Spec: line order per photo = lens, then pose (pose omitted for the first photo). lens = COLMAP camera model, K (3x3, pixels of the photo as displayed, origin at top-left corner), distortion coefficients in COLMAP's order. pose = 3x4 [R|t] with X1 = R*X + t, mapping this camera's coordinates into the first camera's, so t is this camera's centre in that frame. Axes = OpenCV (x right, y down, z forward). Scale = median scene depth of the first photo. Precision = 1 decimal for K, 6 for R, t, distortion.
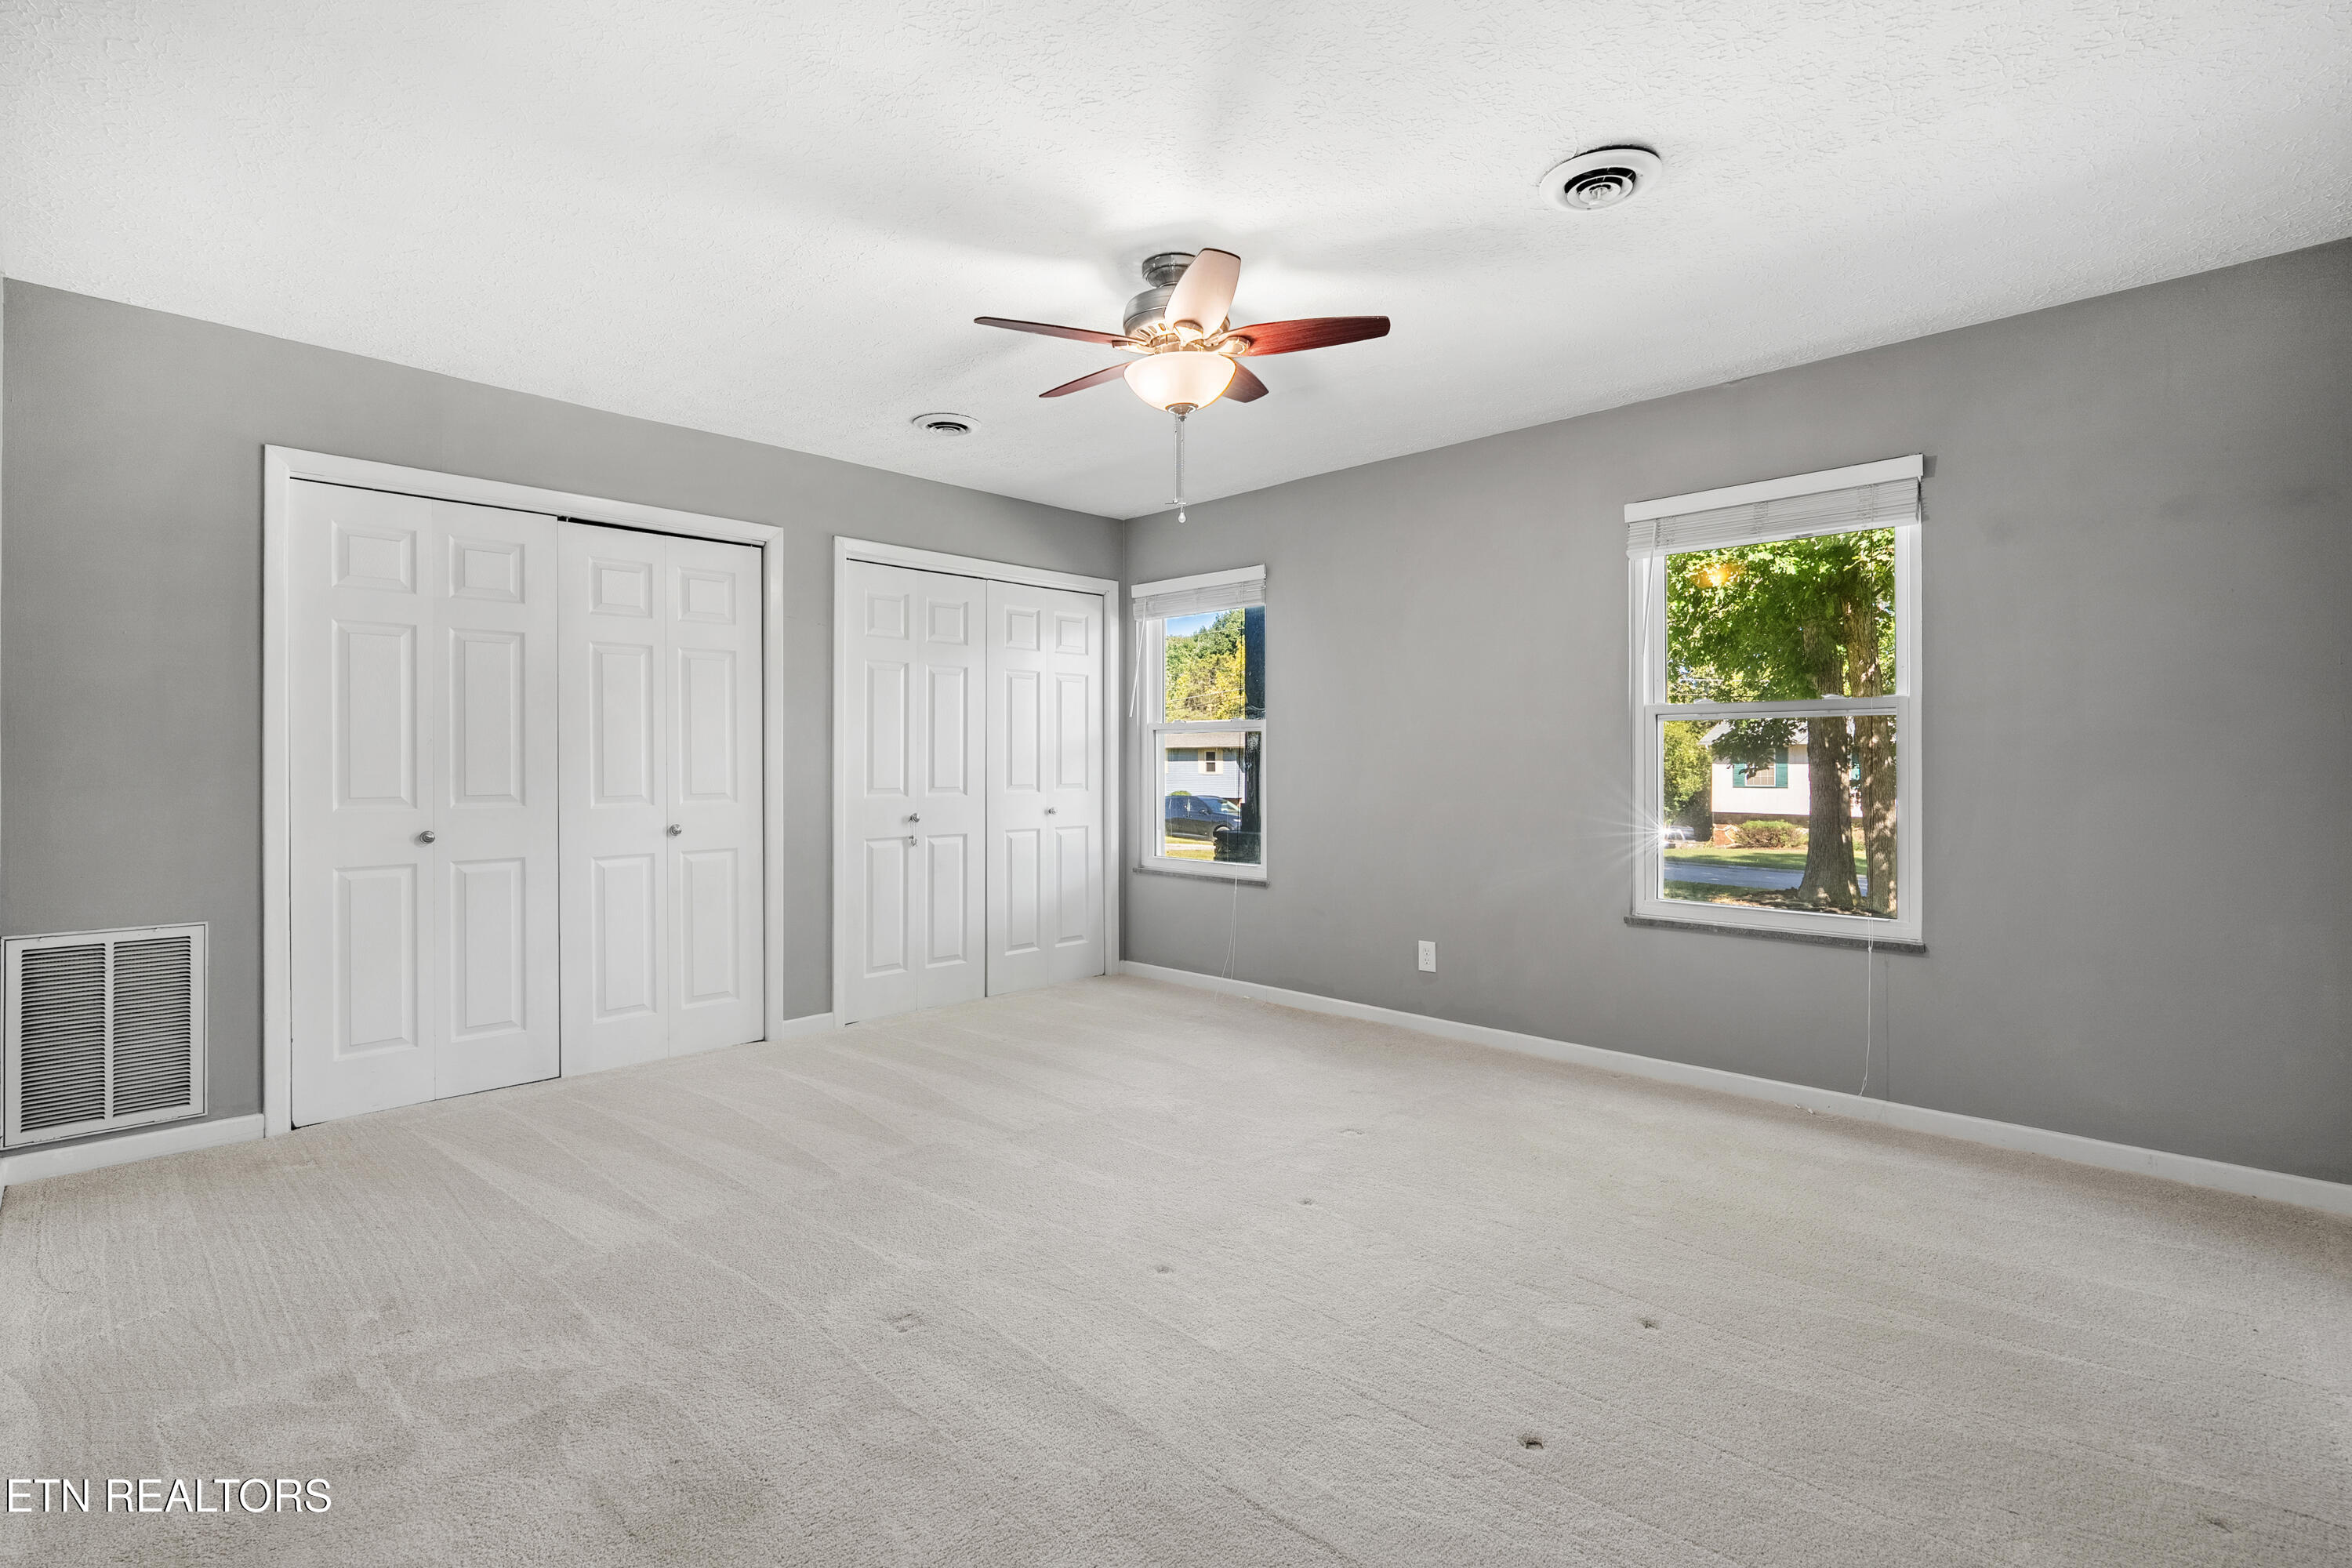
lens RADIAL K [[1080.3, 0, 1167.4], [0, 1080.3, 772.8], [0, 0, 1]] dist [-0.003749, 0.000514]
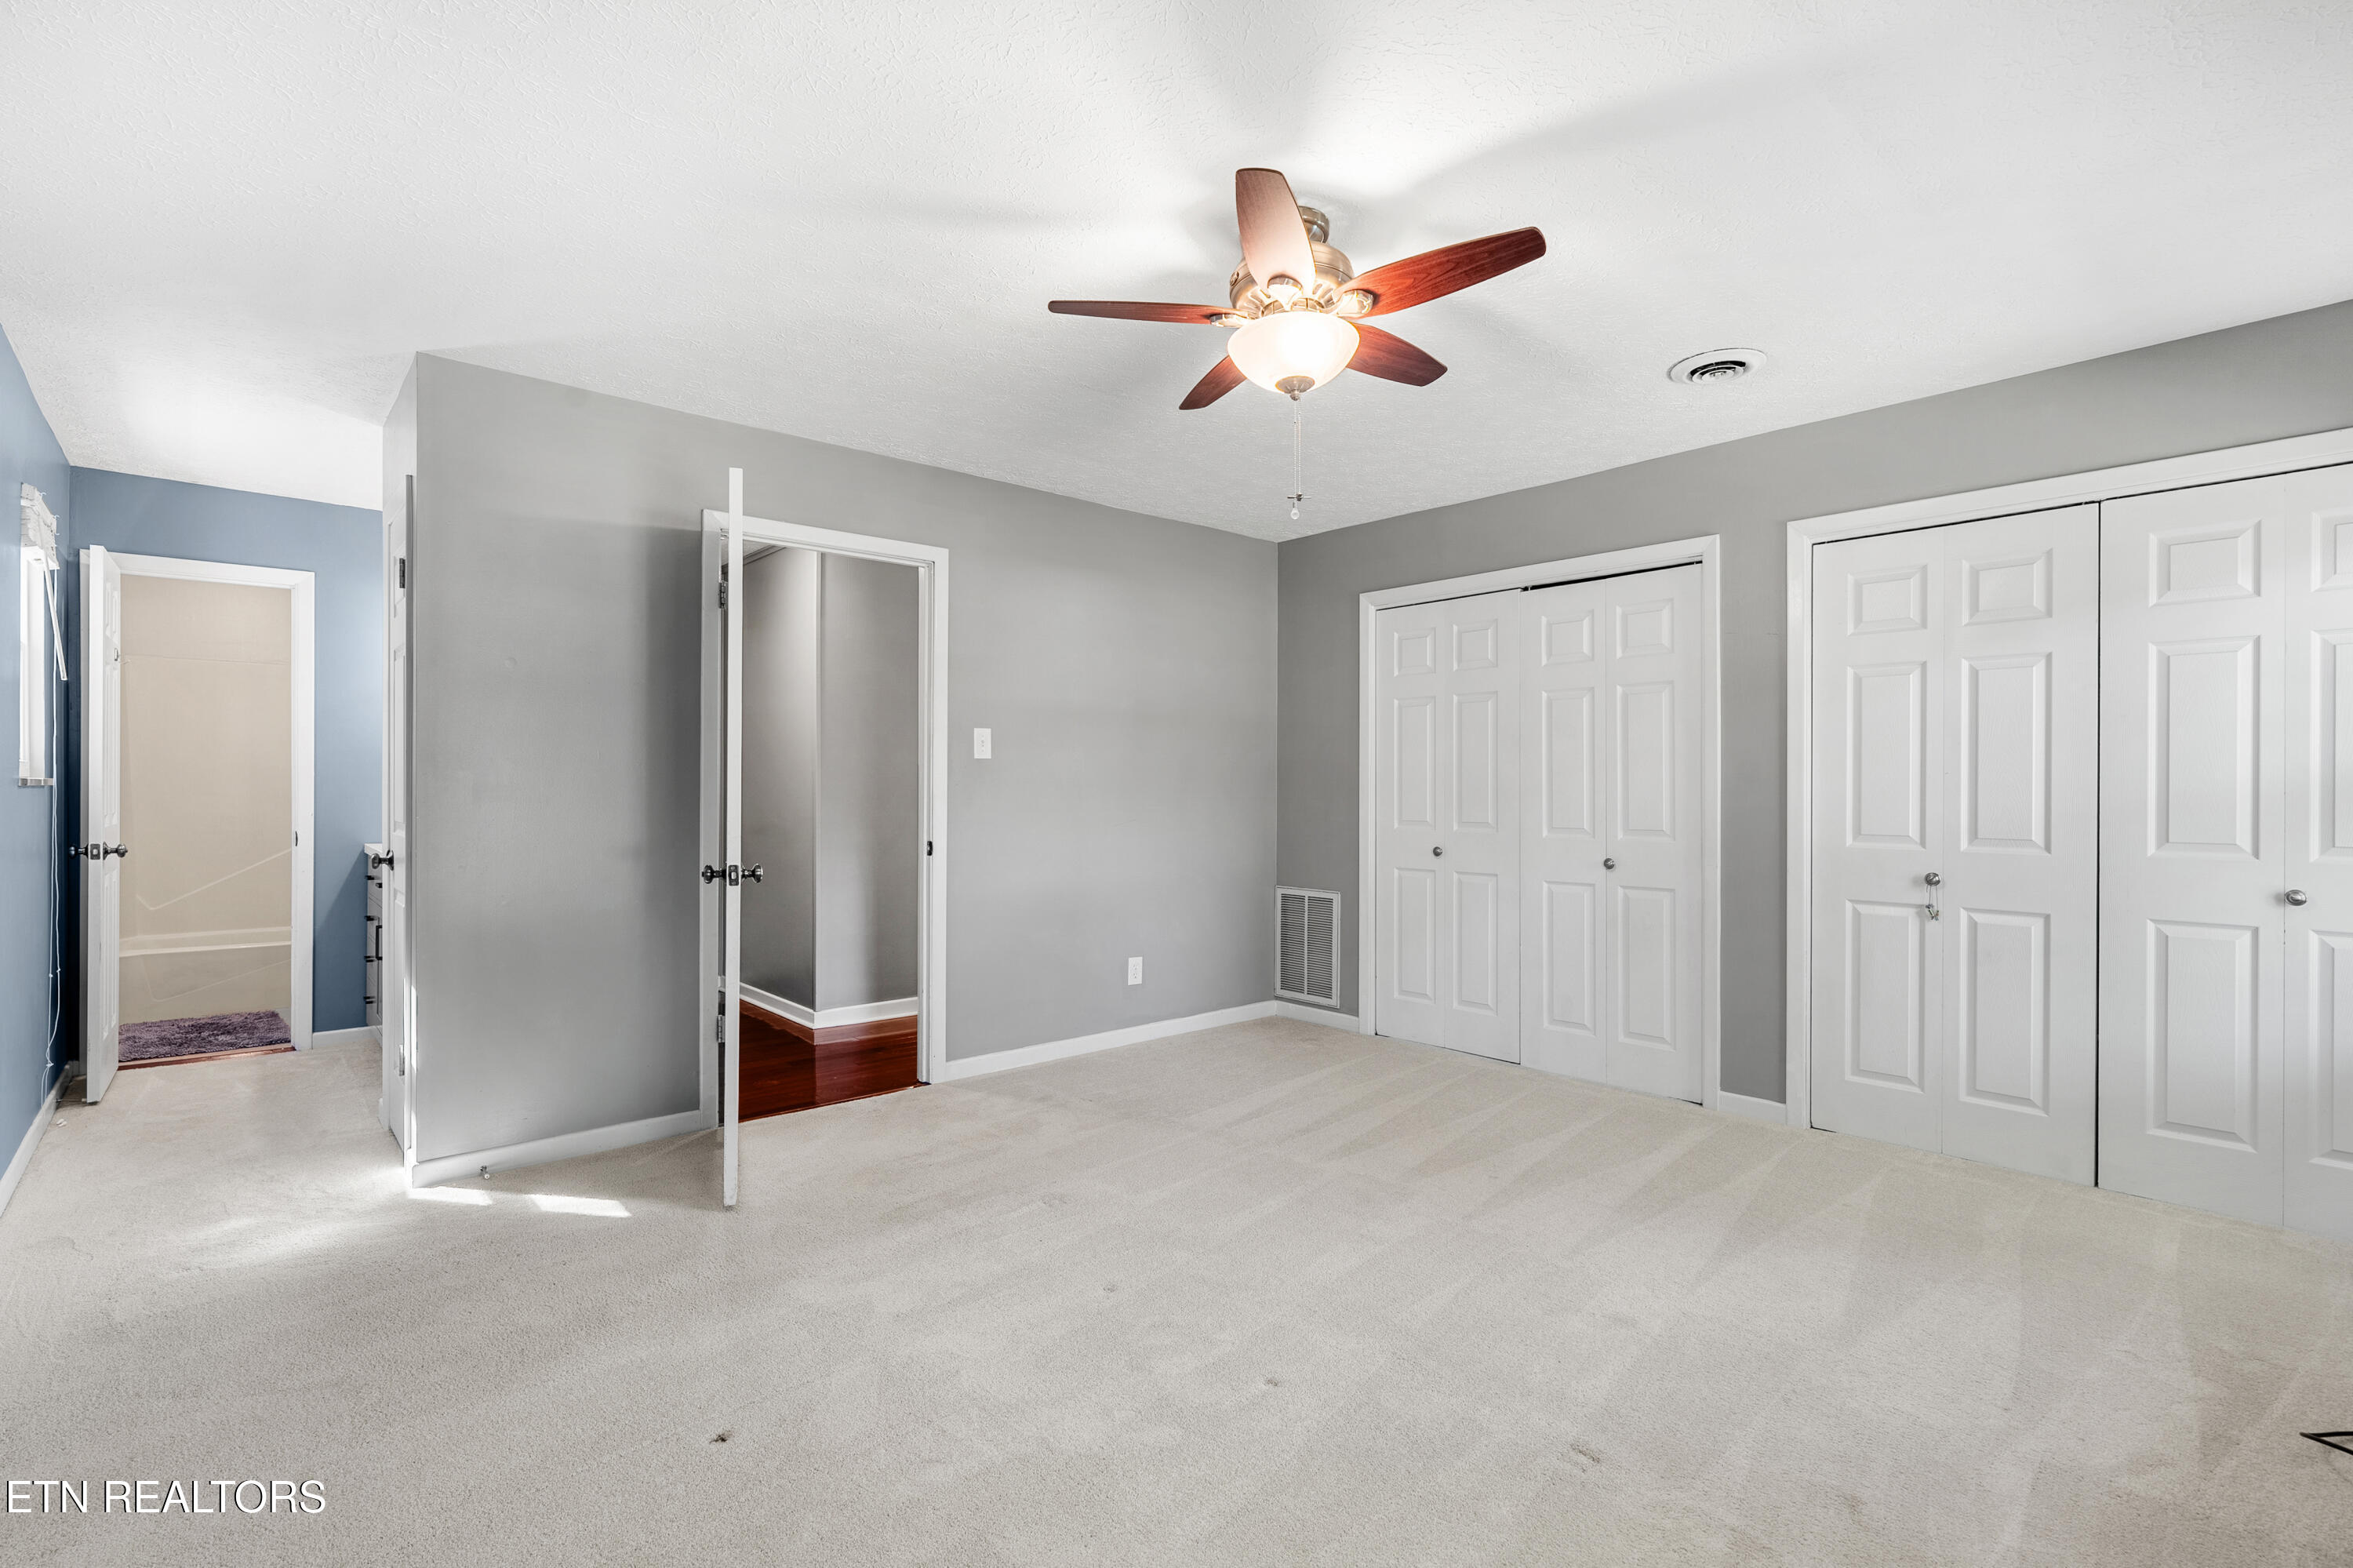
lens RADIAL K [[1080.8, 0, 1170.4], [0, 1080.8, 799.8], [0, 0, 1]] dist [-0.003749, 0.000514]
pose [[-0.070331, 0.008394, -0.997488, 0.550734], [-0.015633, 0.999833, 0.009516, -0.010011], [0.997401, 0.016263, -0.070188, 0.605748]]
